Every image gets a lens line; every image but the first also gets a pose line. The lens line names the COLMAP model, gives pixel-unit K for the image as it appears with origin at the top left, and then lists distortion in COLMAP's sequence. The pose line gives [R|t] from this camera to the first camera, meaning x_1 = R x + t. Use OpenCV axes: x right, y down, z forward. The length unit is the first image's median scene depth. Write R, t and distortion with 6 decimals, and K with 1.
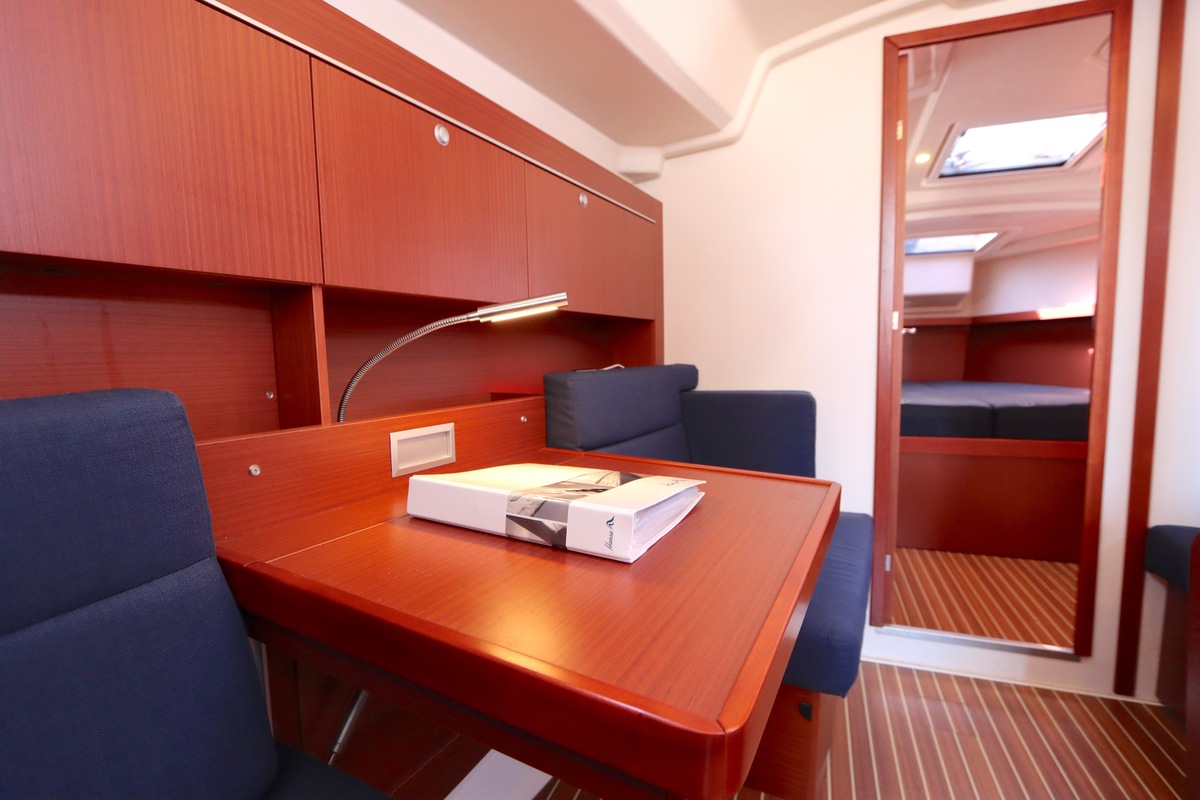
lens RADIAL K [[550.6, 0, 599.5], [0, 550.6, 407.4], [0, 0, 1]] dist [-0.015968, 0.000562]
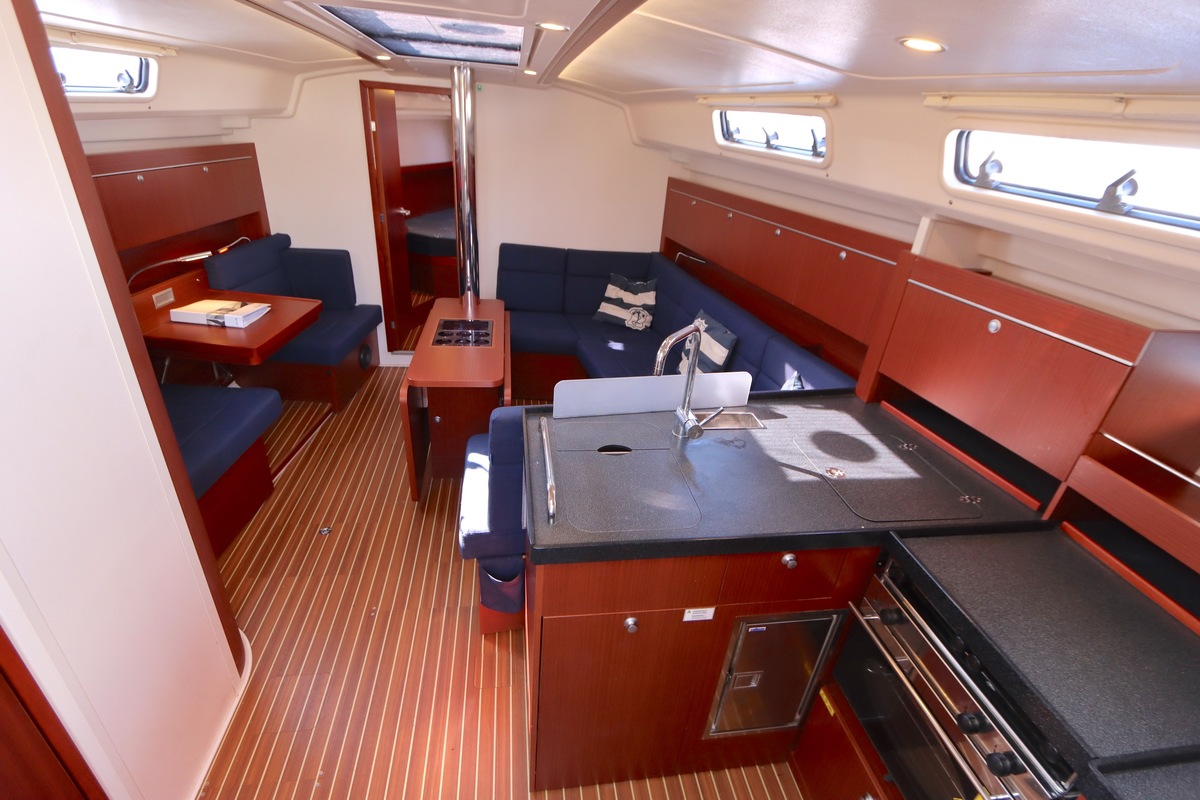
lens RADIAL K [[554.9, 0, 602.7], [0, 554.9, 408.3], [0, 0, 1]] dist [-0.014109, 0.000274]
pose [[0.864717, -0.150802, 0.479086, 0.163498], [-0.047530, 0.925011, 0.376955, -0.456416], [-0.500005, -0.348730, 0.792706, -2.057595]]
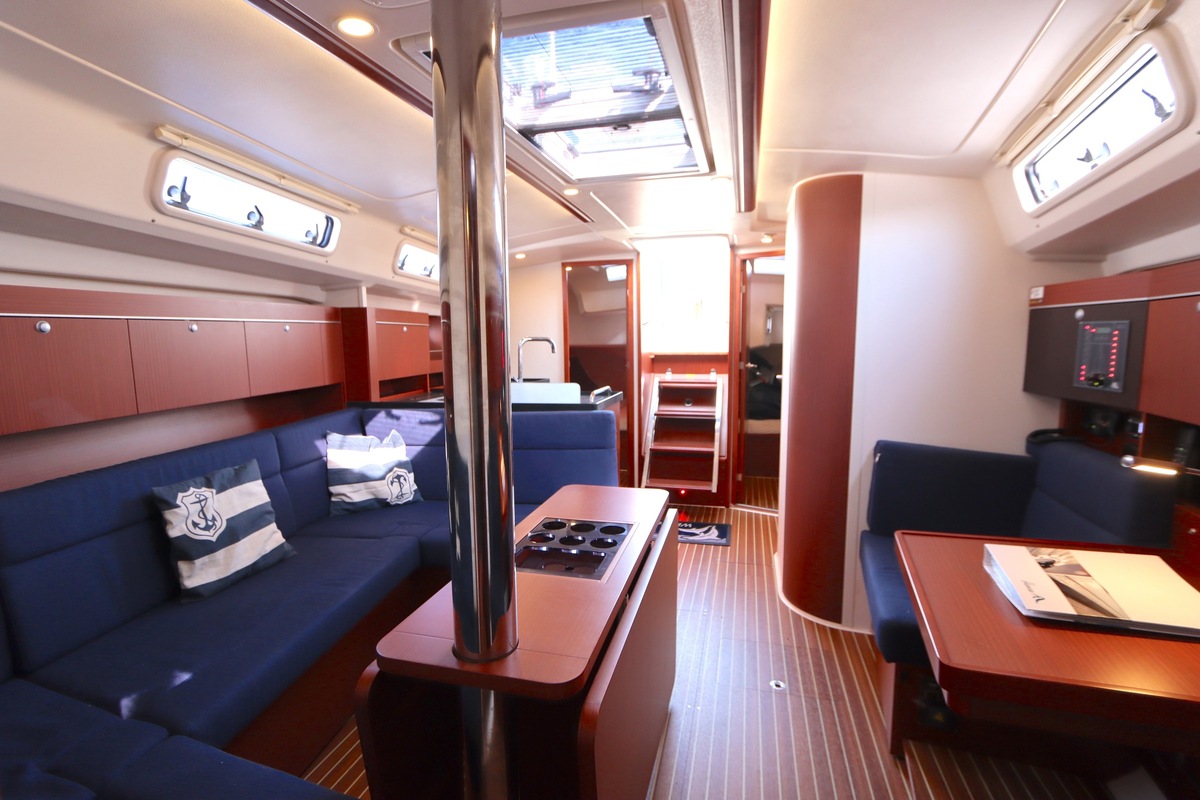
lens RADIAL K [[554.9, 0, 603.2], [0, 554.9, 406.1], [0, 0, 1]] dist [-0.016903, 0.001442]
pose [[-0.993075, 0.042272, -0.109615, 0.882774], [0.017088, 0.975074, 0.221222, -0.423642], [0.116234, 0.217817, -0.969044, 1.394922]]
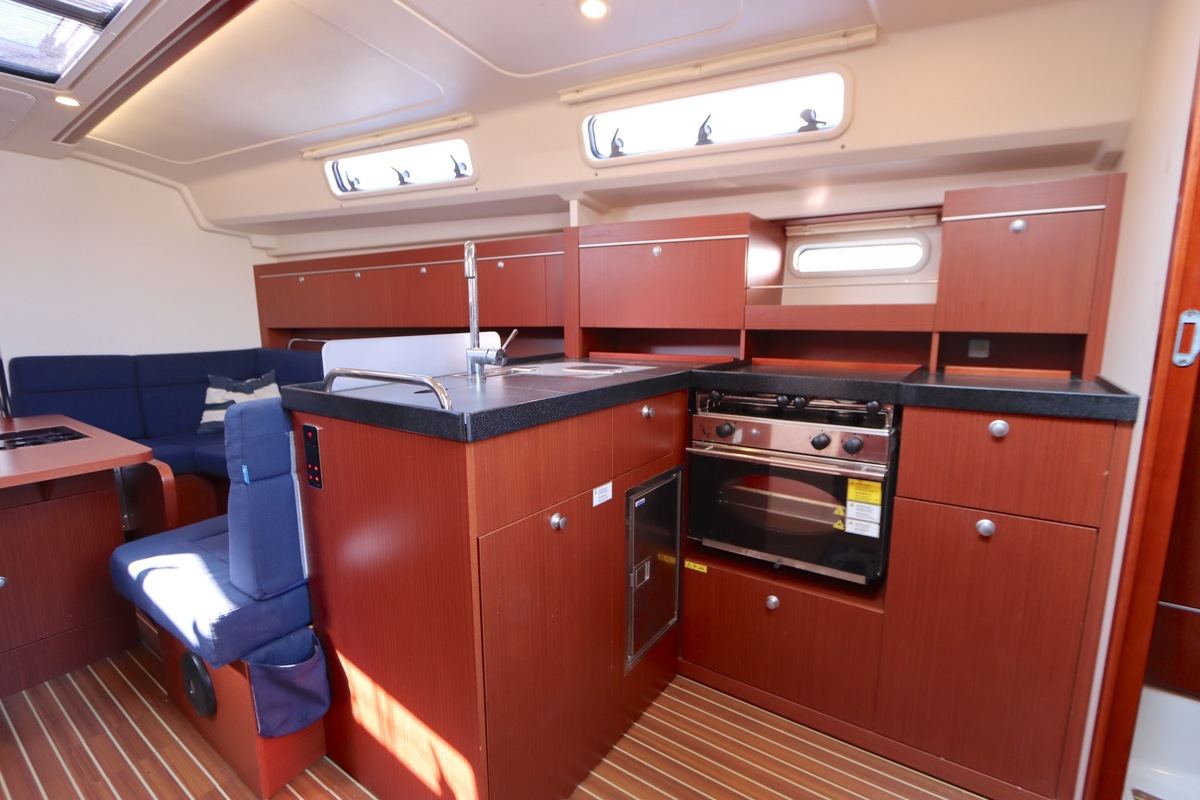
lens RADIAL K [[554.9, 0, 603.2], [0, 554.9, 406.1], [0, 0, 1]] dist [-0.016903, 0.001442]
pose [[0.242636, -0.141669, 0.959717, -0.195774], [0.095923, 0.987935, 0.121583, 0.044055], [-0.965363, 0.062558, 0.253298, -1.695756]]
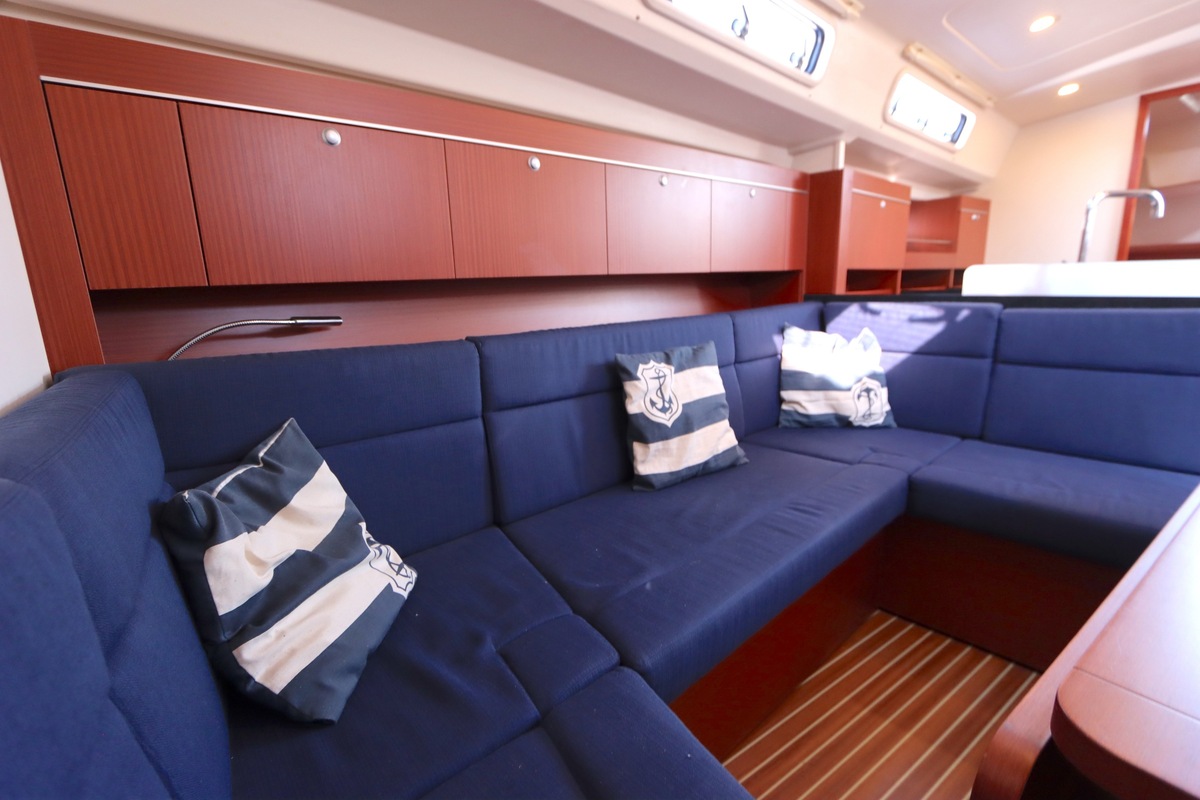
lens RADIAL K [[550.6, 0, 599.5], [0, 550.6, 407.4], [0, 0, 1]] dist [-0.015968, 0.000562]
pose [[-0.829661, -0.080428, 0.552444, 1.226454], [0.097790, 0.953331, 0.285652, -0.168739], [-0.549636, 0.291017, -0.783076, 0.962365]]
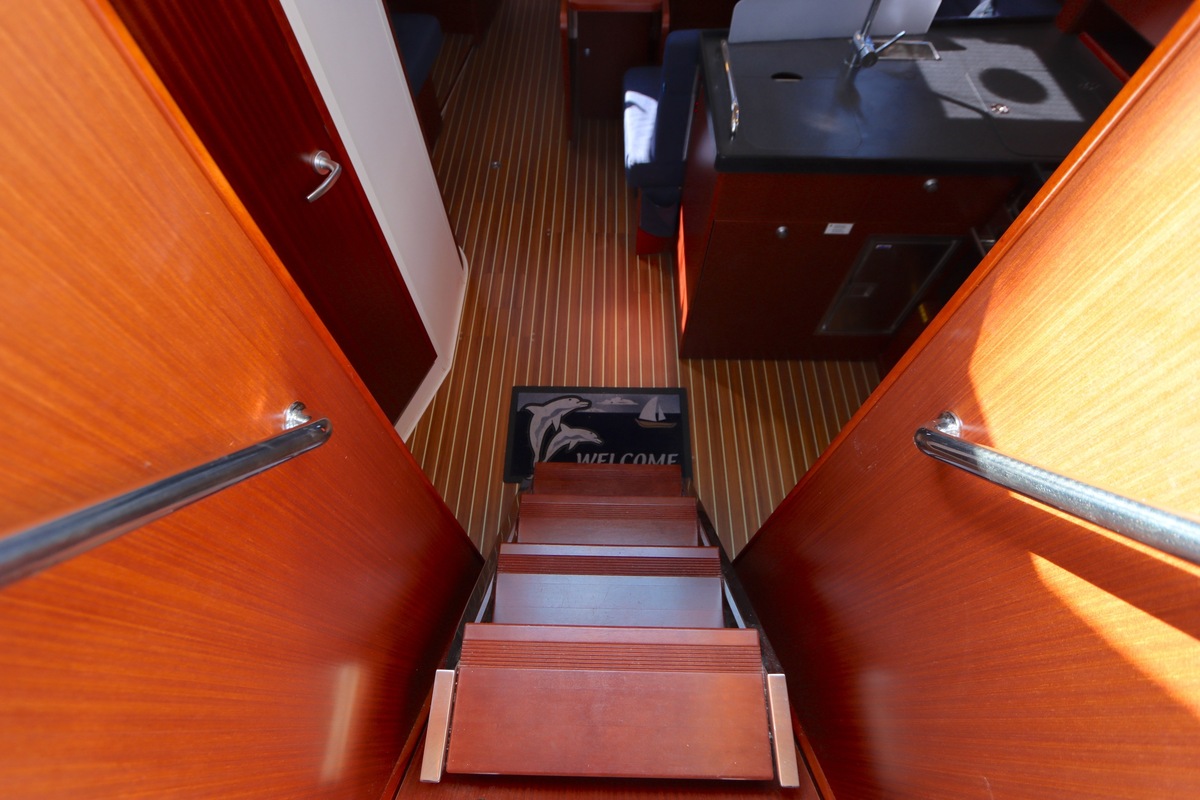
lens RADIAL K [[554.9, 0, 603.2], [0, 554.9, 406.1], [0, 0, 1]] dist [-0.016903, 0.001442]
pose [[0.937268, -0.290414, 0.192844, -0.143004], [0.009961, 0.575263, 0.817908, -0.540564], [-0.348467, -0.764678, 0.542068, -2.296894]]
